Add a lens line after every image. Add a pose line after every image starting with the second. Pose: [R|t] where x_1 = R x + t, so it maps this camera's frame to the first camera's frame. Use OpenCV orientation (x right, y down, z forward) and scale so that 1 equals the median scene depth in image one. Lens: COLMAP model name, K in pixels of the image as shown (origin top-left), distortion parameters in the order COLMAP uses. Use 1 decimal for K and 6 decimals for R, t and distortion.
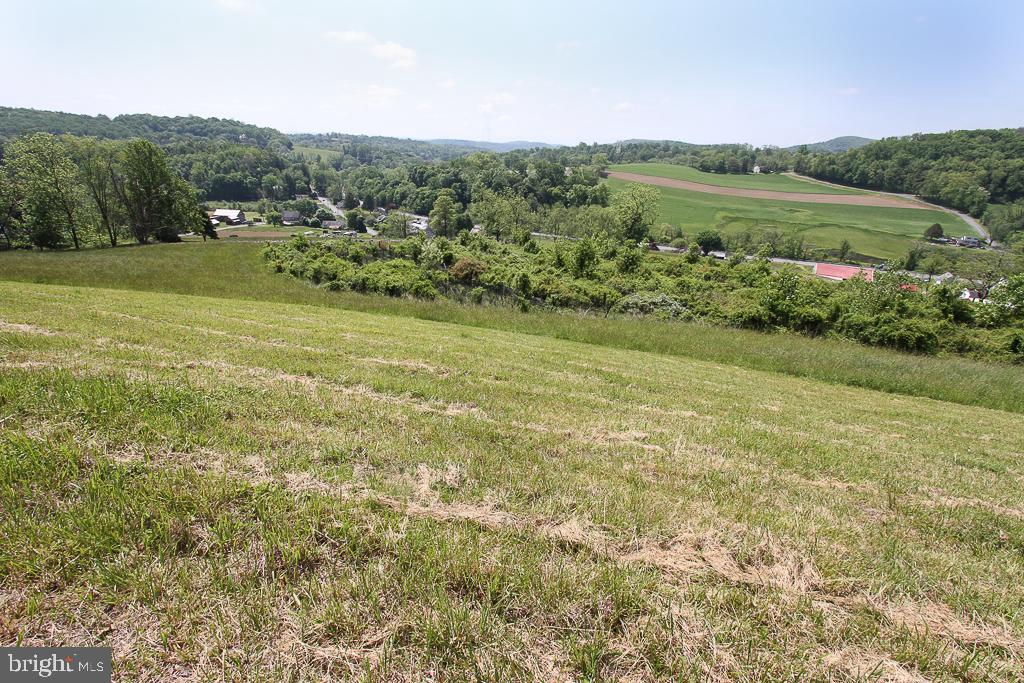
lens RADIAL K [[473.3, 0, 511.4], [0, 473.3, 342.8], [0, 0, 1]] dist [-0.004756, -0.000290]
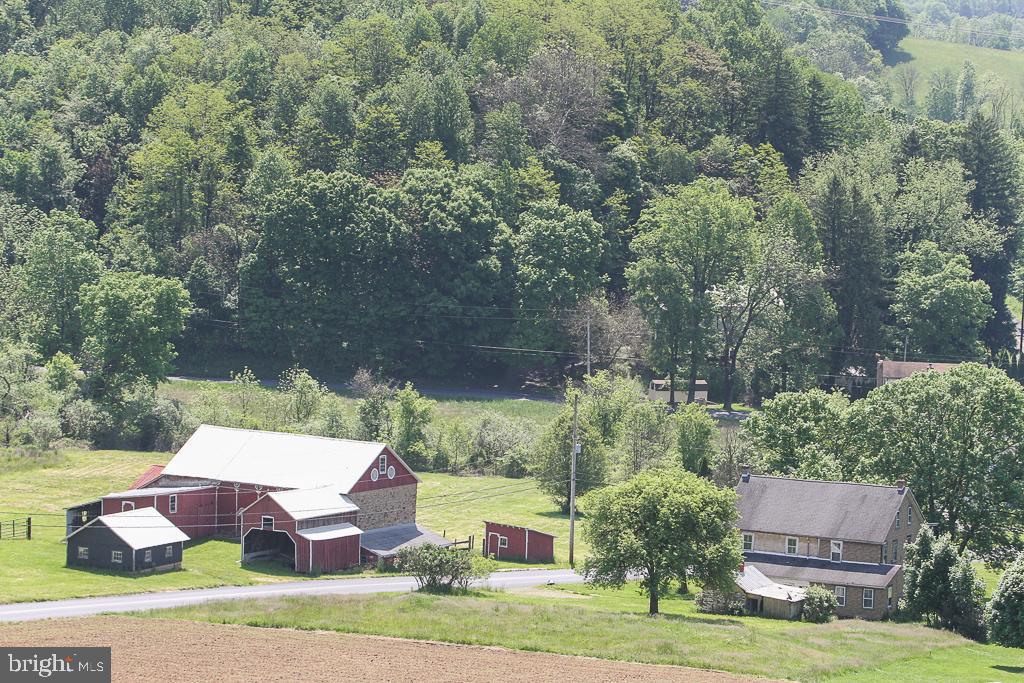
lens RADIAL K [[3817.5, 0, 512.1], [0, 3817.5, 341.5], [0, 0, 1]] dist [-0.205982, 0.000000]
pose [[0.876250, 0.028139, -0.481035, -0.114752], [-0.184520, 0.941794, -0.281029, -0.055342], [0.445128, 0.335012, 0.830438, 0.242375]]
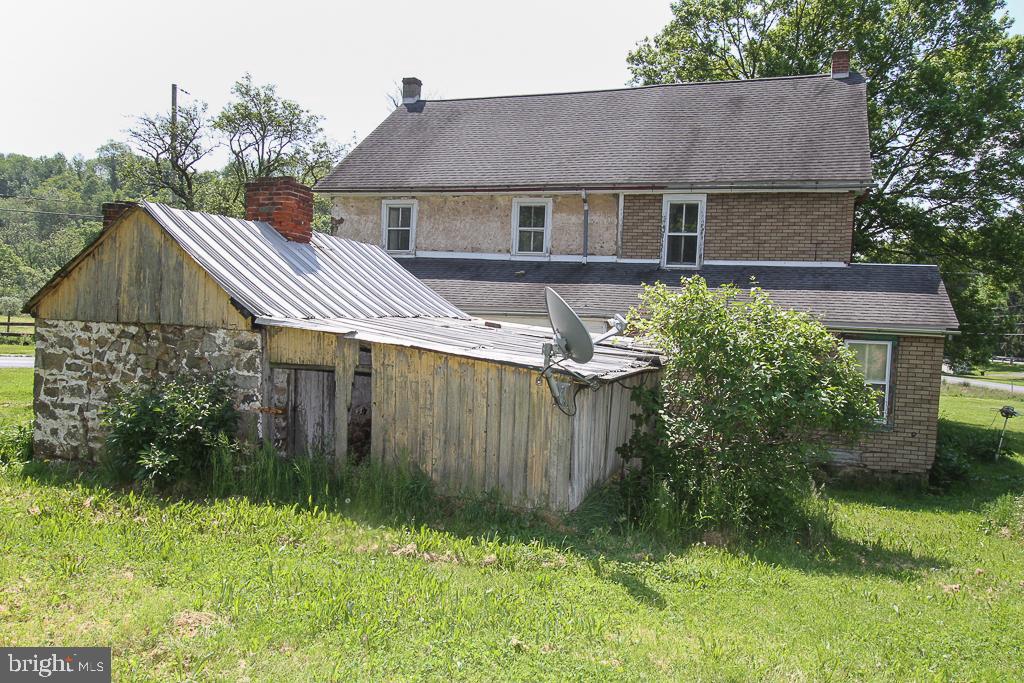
lens RADIAL K [[809.2, 0, 512.1], [0, 809.2, 341.2], [0, 0, 1]] dist [-0.003244, -0.000342]
pose [[0.915471, 0.018775, -0.401946, -0.399302], [-0.159725, 0.933798, -0.320172, -0.211217], [0.369325, 0.357308, 0.857863, 0.846031]]
